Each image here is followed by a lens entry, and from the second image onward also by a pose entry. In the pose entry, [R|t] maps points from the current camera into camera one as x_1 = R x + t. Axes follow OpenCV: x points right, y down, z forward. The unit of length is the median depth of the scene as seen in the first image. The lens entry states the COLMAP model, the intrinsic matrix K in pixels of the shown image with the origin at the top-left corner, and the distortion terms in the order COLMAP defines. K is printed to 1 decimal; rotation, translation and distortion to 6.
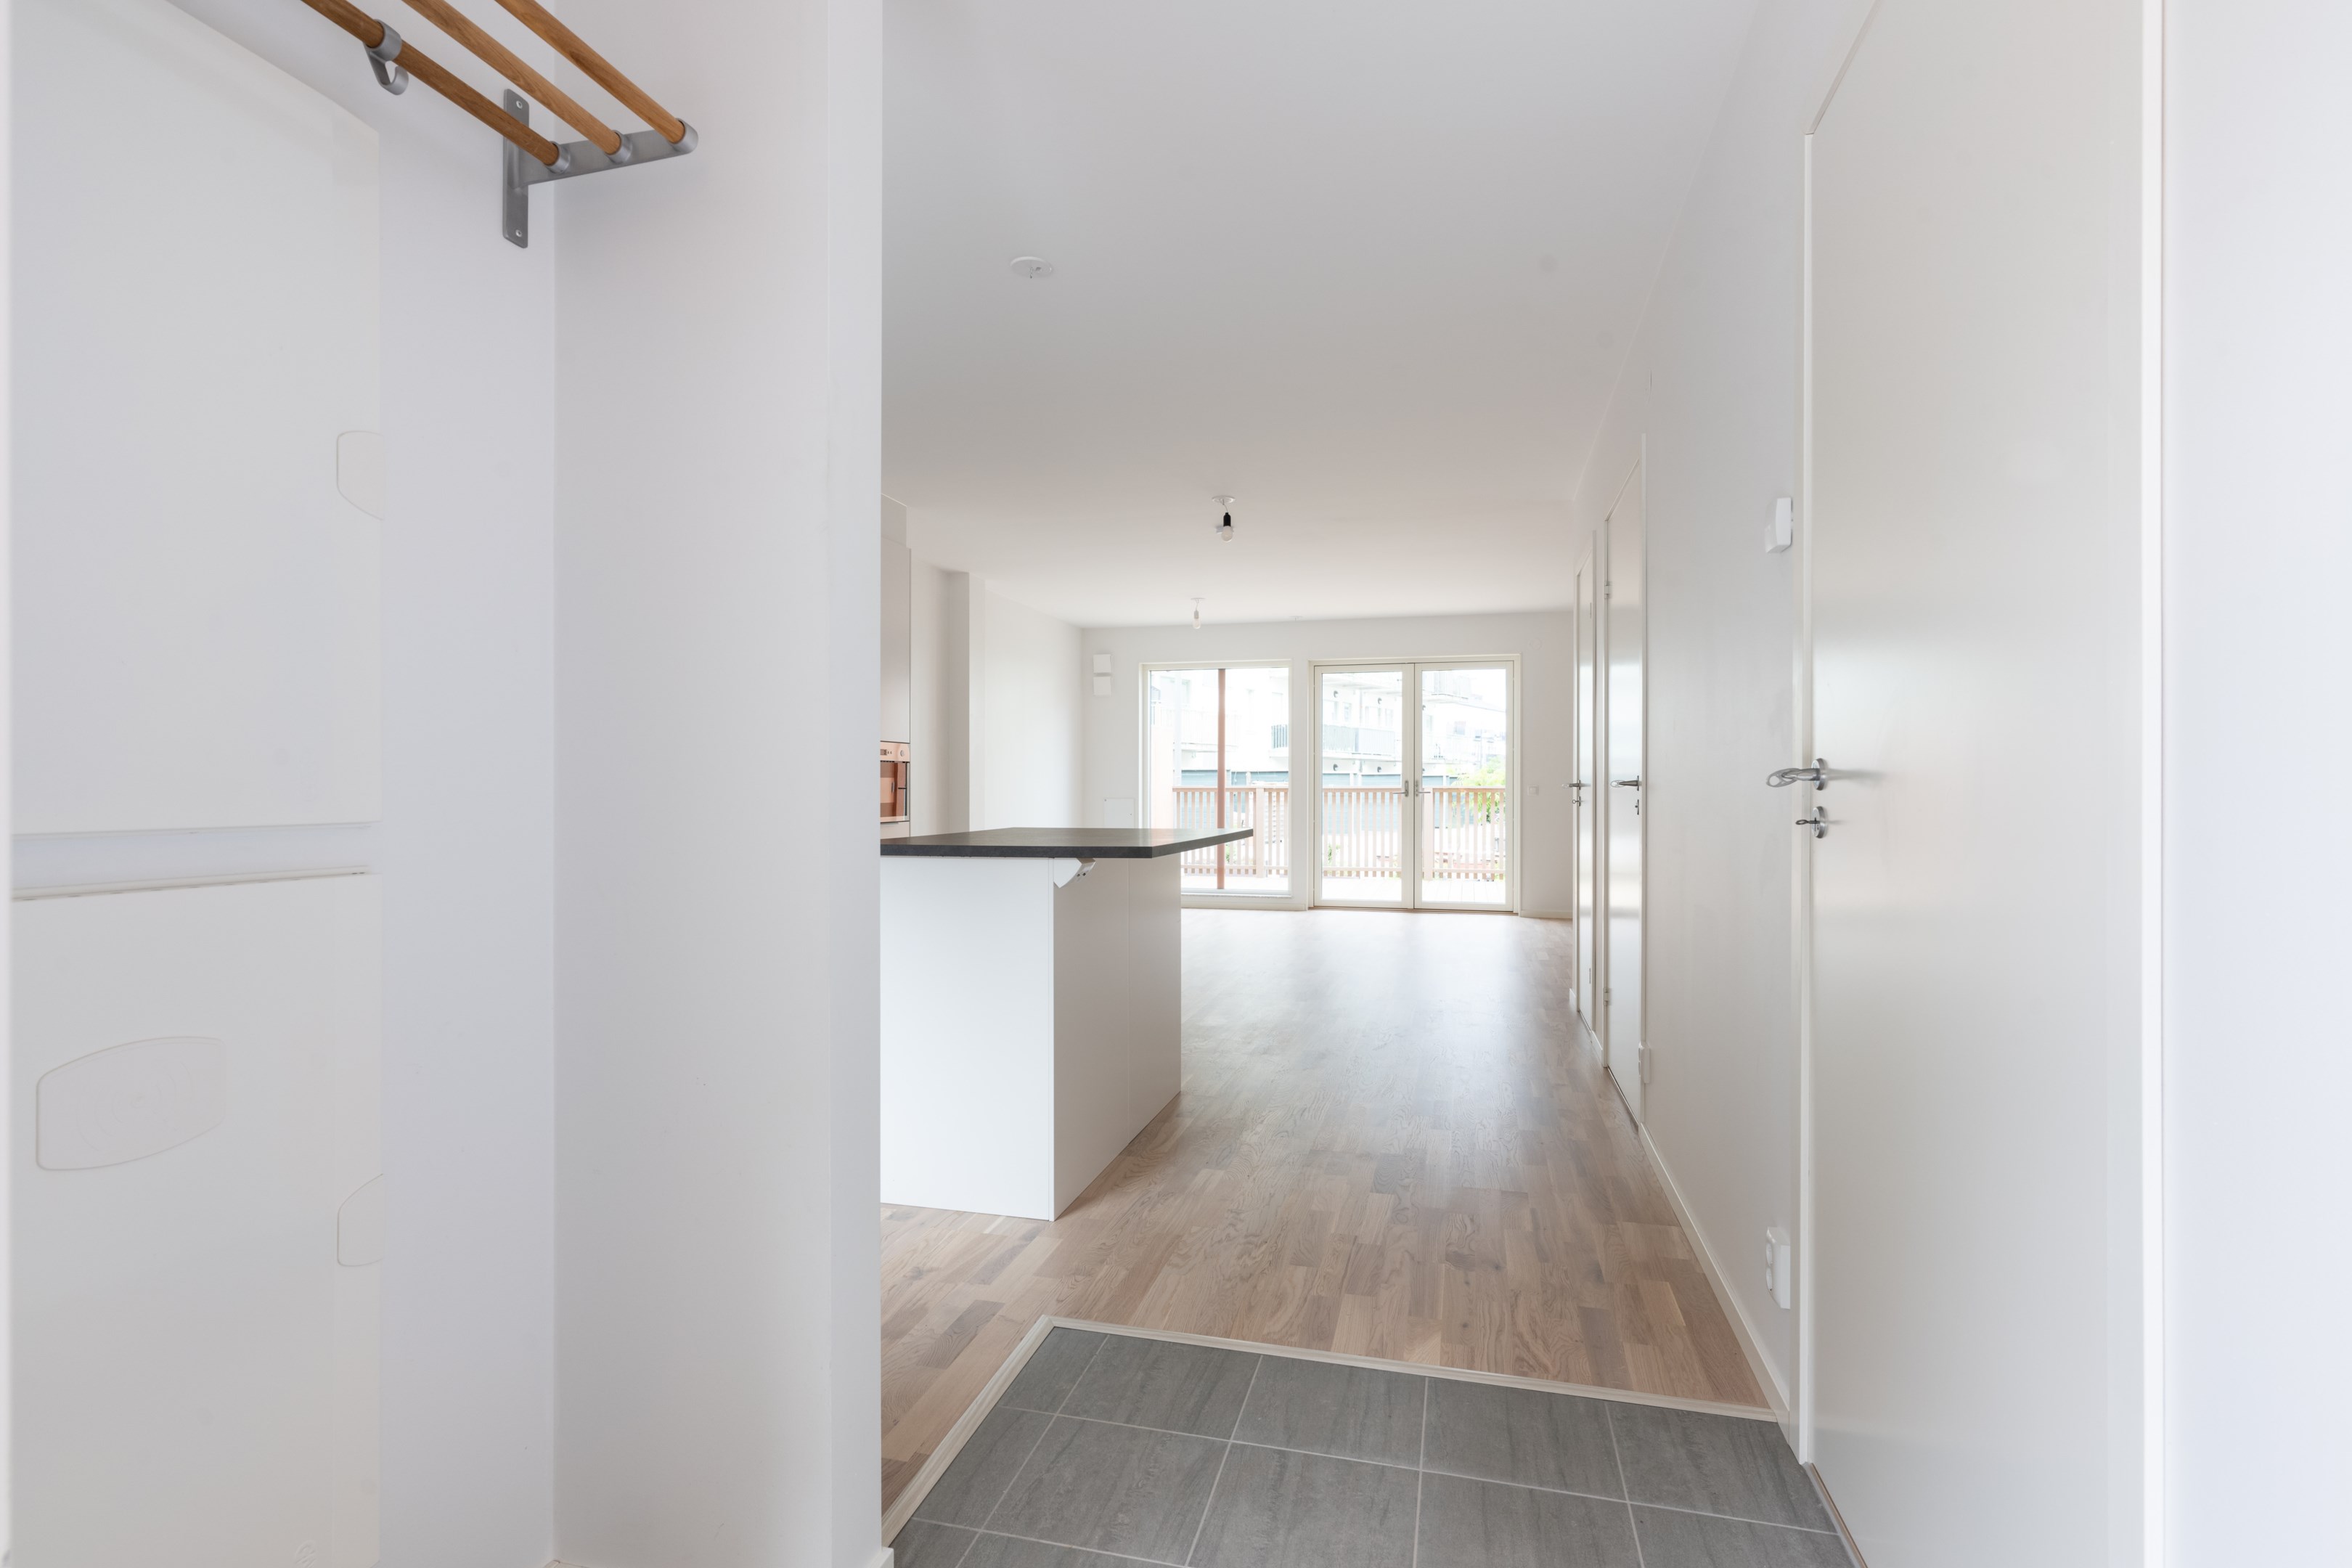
lens RADIAL K [[1129.8, 0, 1185.1], [0, 1129.8, 798.6], [0, 0, 1]] dist [0.002356, 0.001667]
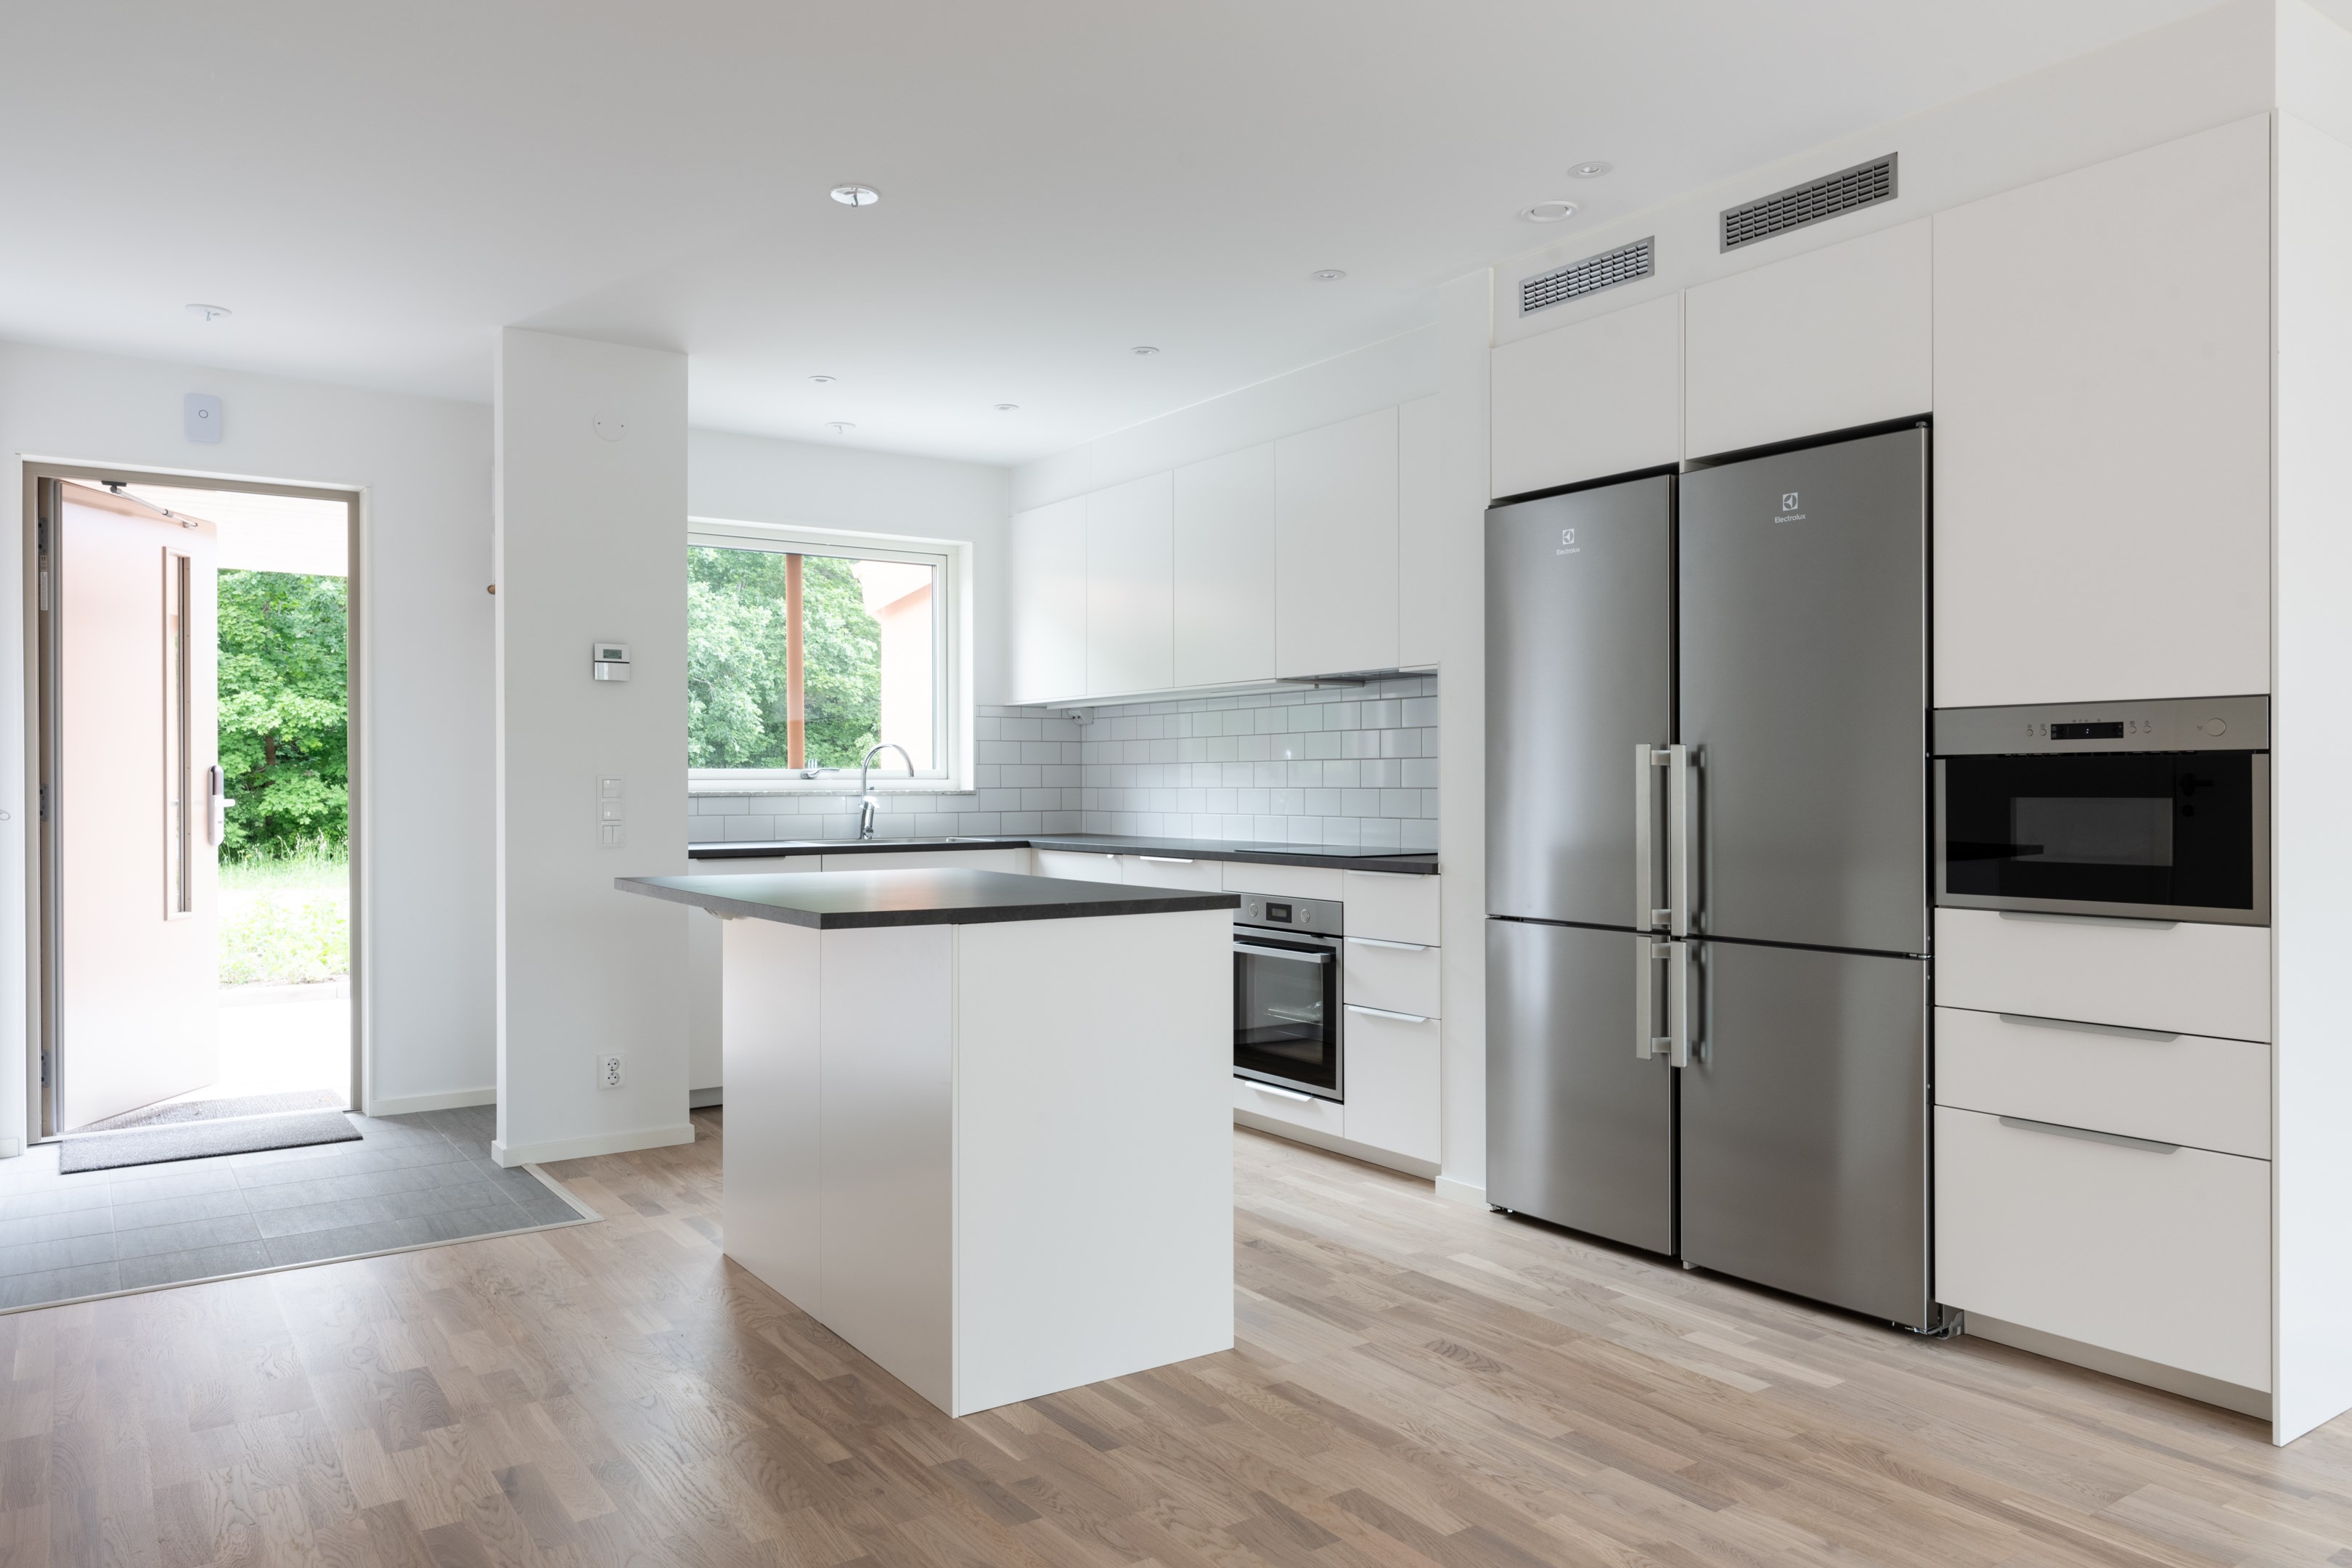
lens RADIAL K [[1604.0, 0, 1173.1], [0, 1604.0, 789.6], [0, 0, 1]] dist [0.002698, -0.002092]
pose [[-0.660364, 0.005314, -0.750927, 0.189582], [-0.003736, 0.999939, 0.010361, -0.013917], [0.750936, 0.009647, -0.660304, 0.619282]]
